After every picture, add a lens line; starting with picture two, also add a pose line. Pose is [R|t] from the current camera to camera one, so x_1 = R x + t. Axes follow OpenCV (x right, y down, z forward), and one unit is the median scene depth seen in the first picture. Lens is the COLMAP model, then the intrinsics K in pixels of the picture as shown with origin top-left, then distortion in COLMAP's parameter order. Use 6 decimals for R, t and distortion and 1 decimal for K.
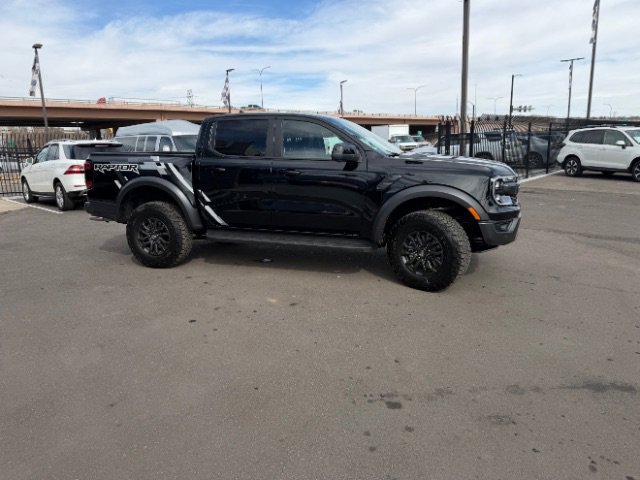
lens RADIAL K [[450.0, 0, 317.5], [0, 450.0, 239.5], [0, 0, 1]] dist [0.027300, -0.034271]
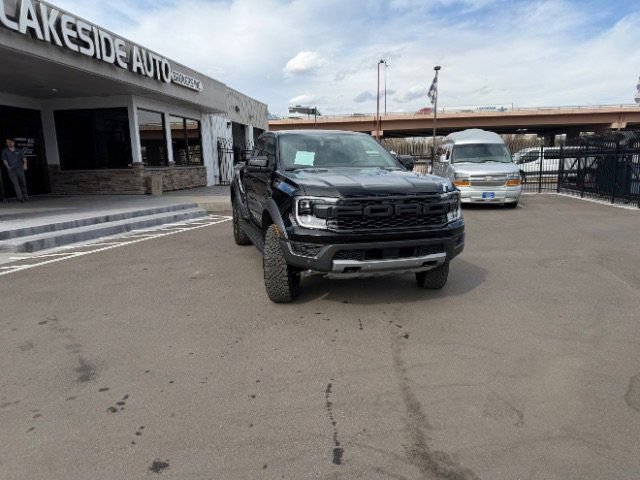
lens RADIAL K [[450.0, 0, 319.0], [0, 450.0, 242.9], [0, 0, 1]] dist [0.027300, -0.034271]
pose [[0.577308, 0.164309, -0.799824, 0.954721], [-0.168283, 0.982458, 0.080362, -0.100007], [0.798997, 0.088203, 0.594831, 0.387420]]
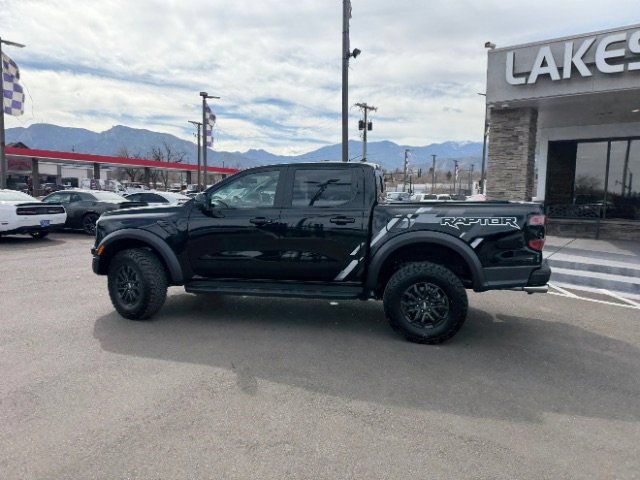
lens RADIAL K [[450.0, 0, 317.6], [0, 450.0, 238.0], [0, 0, 1]] dist [0.027300, -0.034271]
pose [[-0.994983, 0.017790, -0.098446, 0.022265], [-0.012667, 0.953739, 0.300370, -0.447433], [0.099235, 0.300110, -0.948729, 2.115672]]
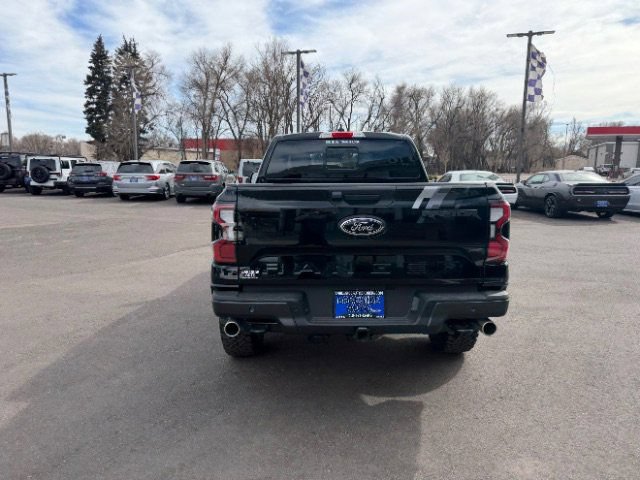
lens RADIAL K [[450.0, 0, 317.6], [0, 450.0, 239.8], [0, 0, 1]] dist [0.027300, -0.034271]
pose [[-0.328528, -0.122161, 0.936561, -0.954155], [0.198964, 0.960398, 0.195063, -0.283215], [-0.923300, 0.250425, -0.291212, 1.423633]]
